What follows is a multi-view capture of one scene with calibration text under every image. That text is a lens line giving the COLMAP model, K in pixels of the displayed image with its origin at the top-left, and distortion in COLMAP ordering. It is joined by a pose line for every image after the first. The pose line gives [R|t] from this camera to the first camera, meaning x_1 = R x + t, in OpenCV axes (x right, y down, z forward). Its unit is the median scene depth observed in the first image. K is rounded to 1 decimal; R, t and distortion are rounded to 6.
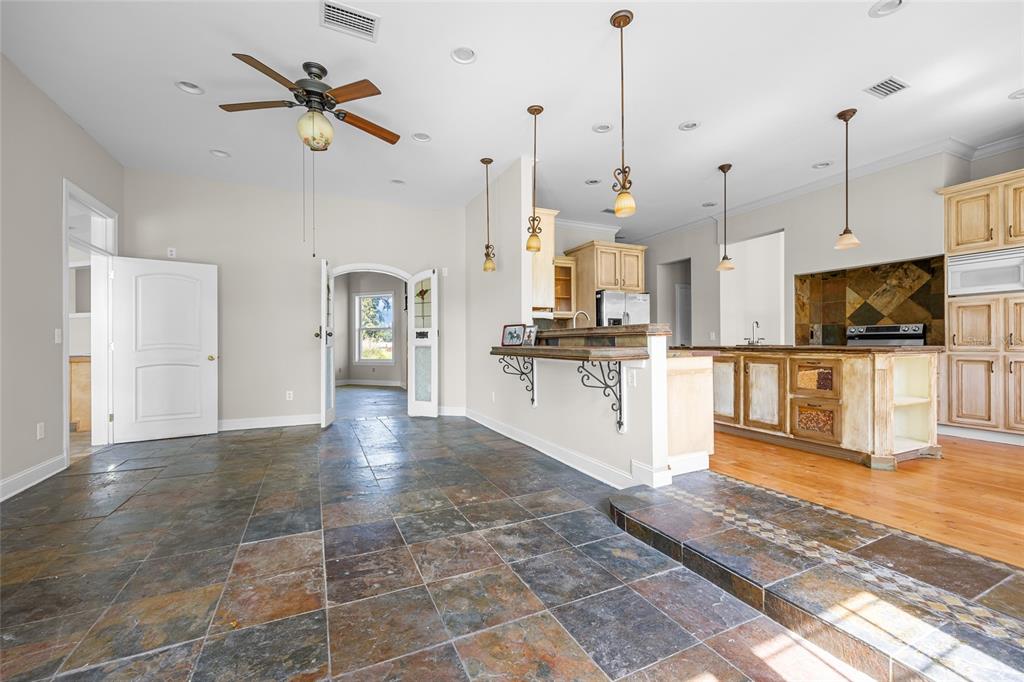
lens RADIAL K [[416.6, 0, 512.0], [0, 416.6, 341.0], [0, 0, 1]] dist [0.004169, 0.000270]
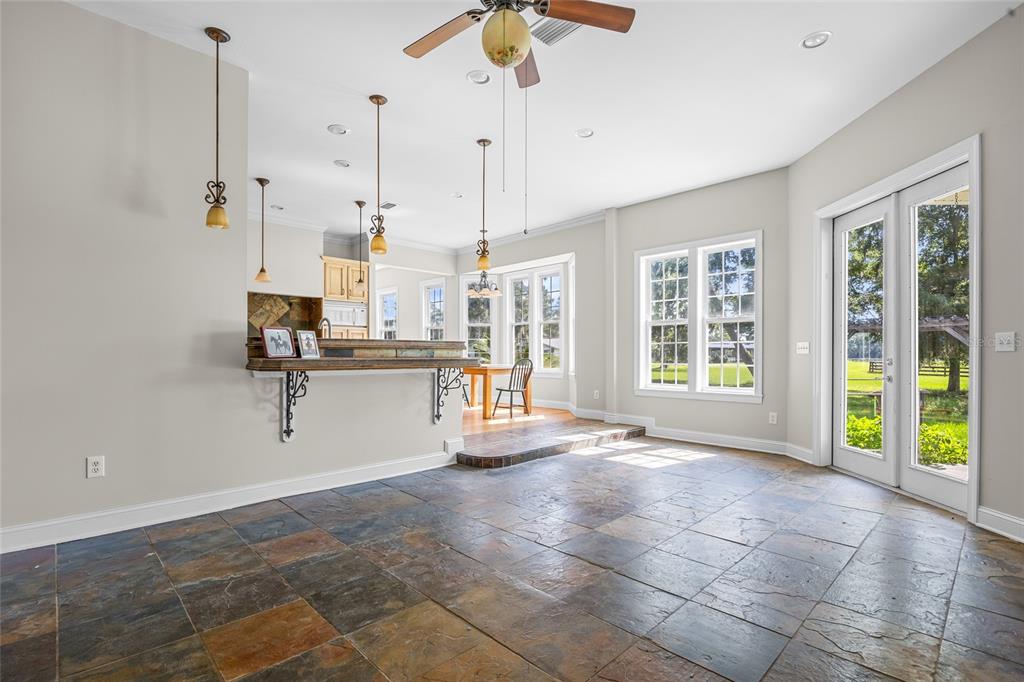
lens RADIAL K [[475.5, 0, 510.3], [0, 475.5, 348.6], [0, 0, 1]] dist [-0.000438, -0.000026]
pose [[-0.314682, 0.013379, 0.949103, -0.886402], [-0.007596, 0.999833, -0.016613, 0.006521], [-0.949167, -0.012438, -0.314528, 0.910151]]
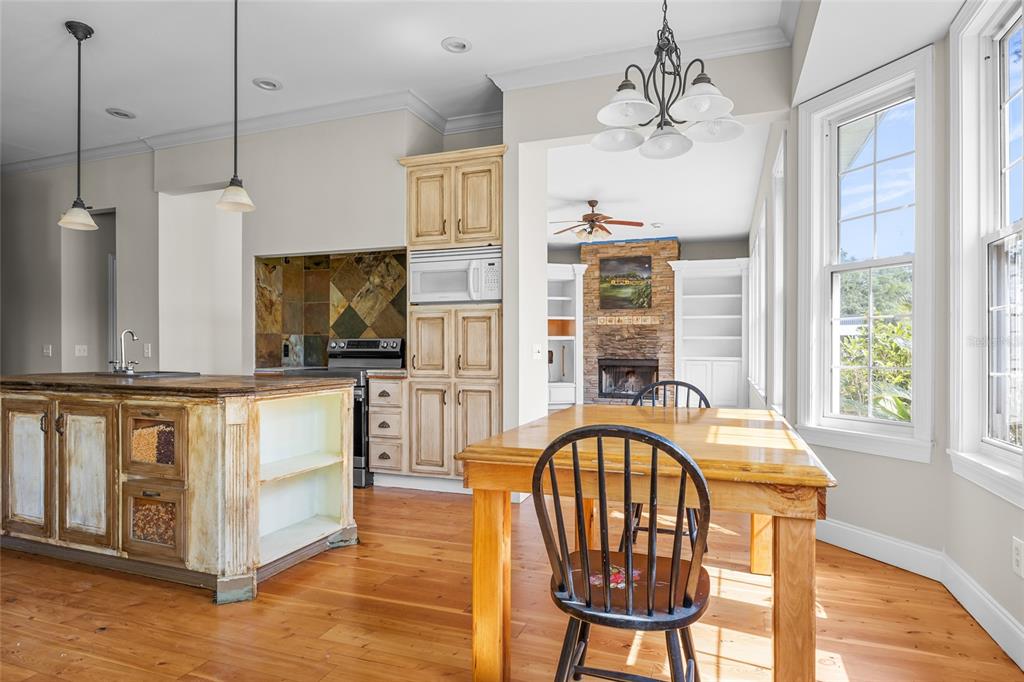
lens RADIAL K [[579.9, 0, 512.3], [0, 579.9, 348.1], [0, 0, 1]] dist [-0.001413, -0.001387]
pose [[0.717707, 0.004996, 0.696327, 0.462432], [-0.007242, 0.999974, 0.000291, -0.029688], [-0.696308, -0.005252, 0.717724, 0.132261]]
